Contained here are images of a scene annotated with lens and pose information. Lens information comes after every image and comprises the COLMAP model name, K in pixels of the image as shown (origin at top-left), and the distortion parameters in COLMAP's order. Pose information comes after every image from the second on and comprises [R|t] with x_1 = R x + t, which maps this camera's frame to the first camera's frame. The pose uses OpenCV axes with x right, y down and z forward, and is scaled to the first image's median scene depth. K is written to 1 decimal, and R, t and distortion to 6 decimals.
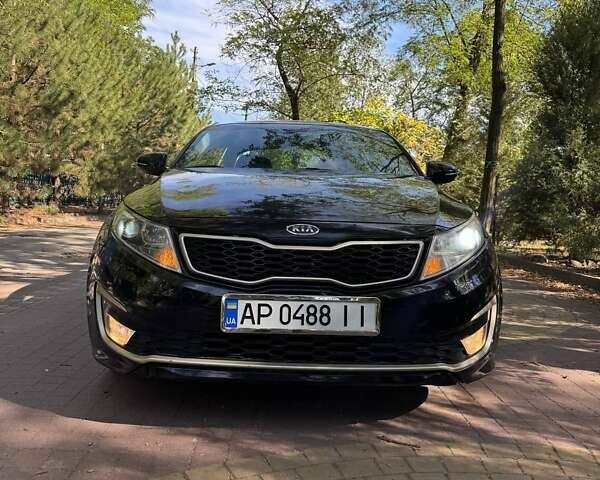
lens RADIAL K [[607.0, 0, 300.0], [0, 607.0, 240.0], [0, 0, 1]] dist [0.013056, -0.005552]
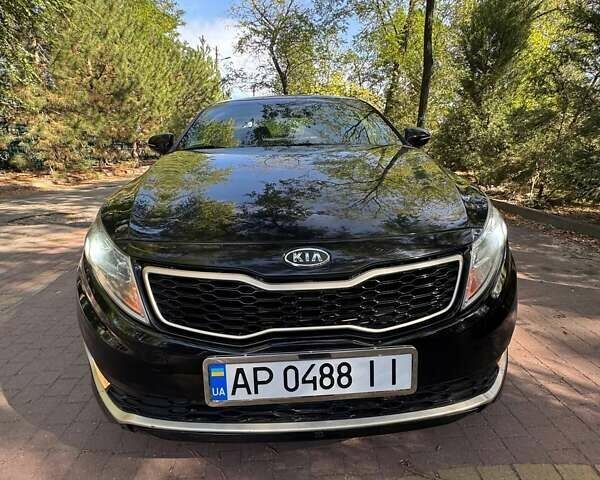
lens RADIAL K [[343.2, 0, 300.0], [0, 343.2, 240.0], [0, 0, 1]] dist [0.000427, 0.000681]
pose [[0.998145, -0.060250, 0.008690, -0.006722], [0.057137, 0.976525, 0.207690, -0.125368], [-0.020999, -0.206808, 0.978156, 0.608453]]
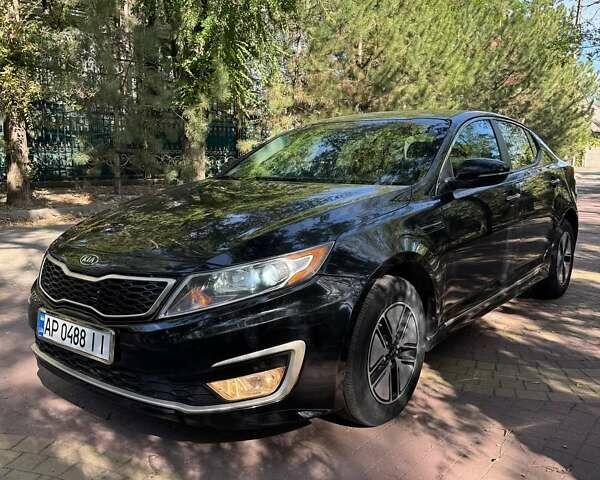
lens RADIAL K [[578.3, 0, 300.0], [0, 578.3, 240.0], [0, 0, 1]] dist [0.009192, 0.002099]
pose [[0.765137, 0.061423, -0.640931, 1.014321], [-0.005156, 0.995992, 0.089295, -0.155244], [0.643847, -0.065018, 0.762387, 0.434009]]
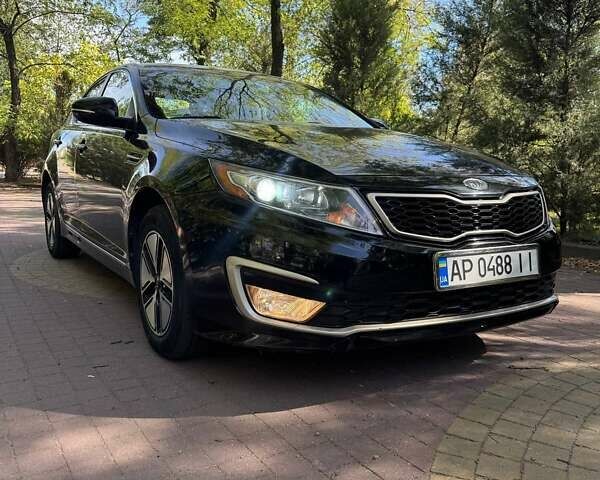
lens RADIAL K [[578.3, 0, 300.0], [0, 578.3, 240.0], [0, 0, 1]] dist [0.009192, 0.002099]
pose [[0.872372, -0.079918, 0.482266, -0.745159], [0.037210, 0.994540, 0.097501, -0.030429], [-0.487425, -0.067112, 0.870582, 0.288772]]
